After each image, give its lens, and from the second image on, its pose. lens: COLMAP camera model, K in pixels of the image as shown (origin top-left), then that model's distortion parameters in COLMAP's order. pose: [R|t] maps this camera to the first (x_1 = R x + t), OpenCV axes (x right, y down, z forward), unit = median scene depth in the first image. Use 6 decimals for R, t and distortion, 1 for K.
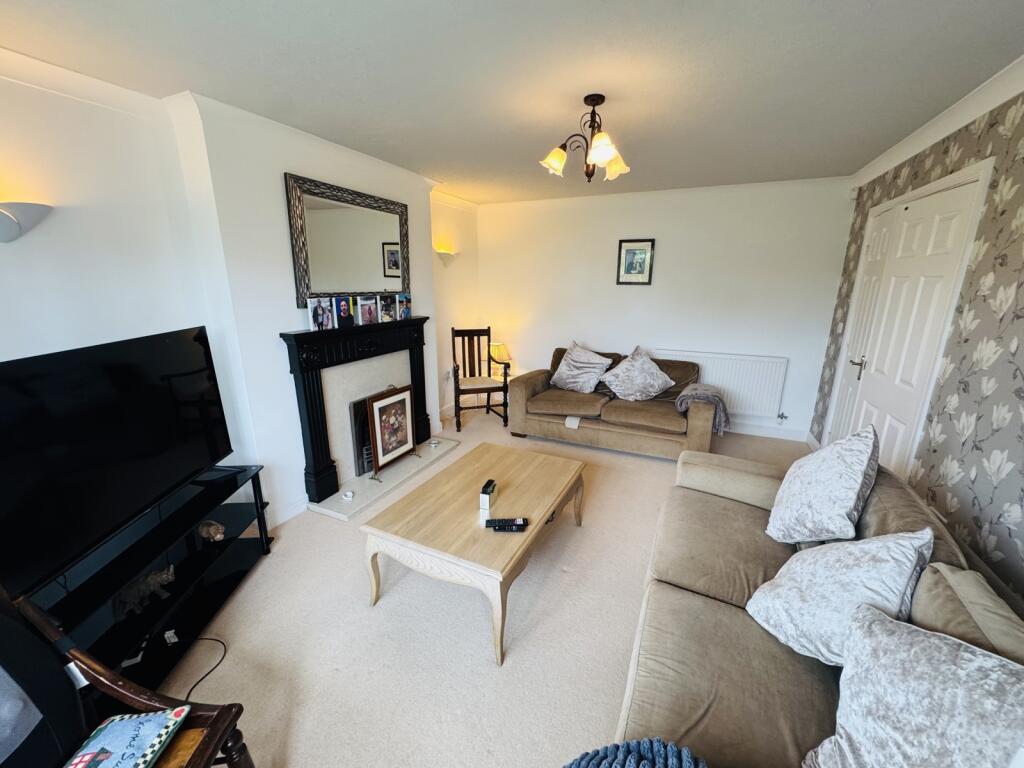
lens RADIAL K [[409.1, 0, 512.0], [0, 409.1, 384.0], [0, 0, 1]] dist [-0.000620, -0.000294]
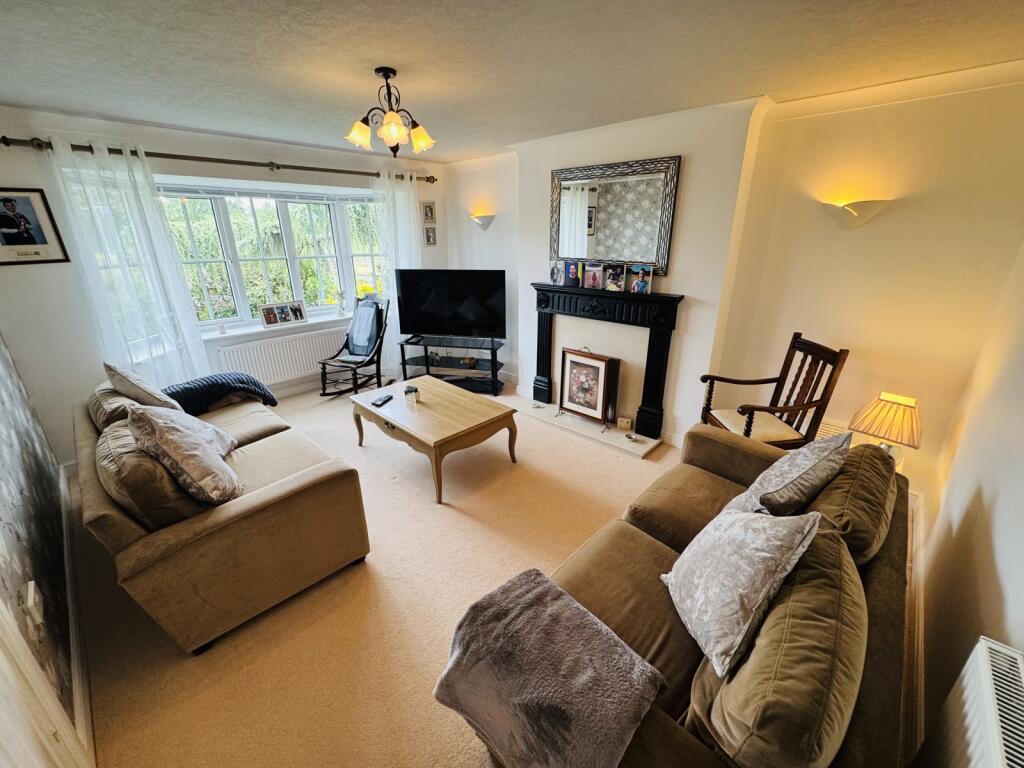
lens RADIAL K [[409.1, 0, 512.0], [0, 409.1, 384.0], [0, 0, 1]] dist [-0.000620, -0.000294]
pose [[-0.311800, 0.326481, -0.892295, 0.773136], [-0.233132, 0.884117, 0.404953, -0.308182], [0.921103, 0.334287, -0.199554, 1.077201]]
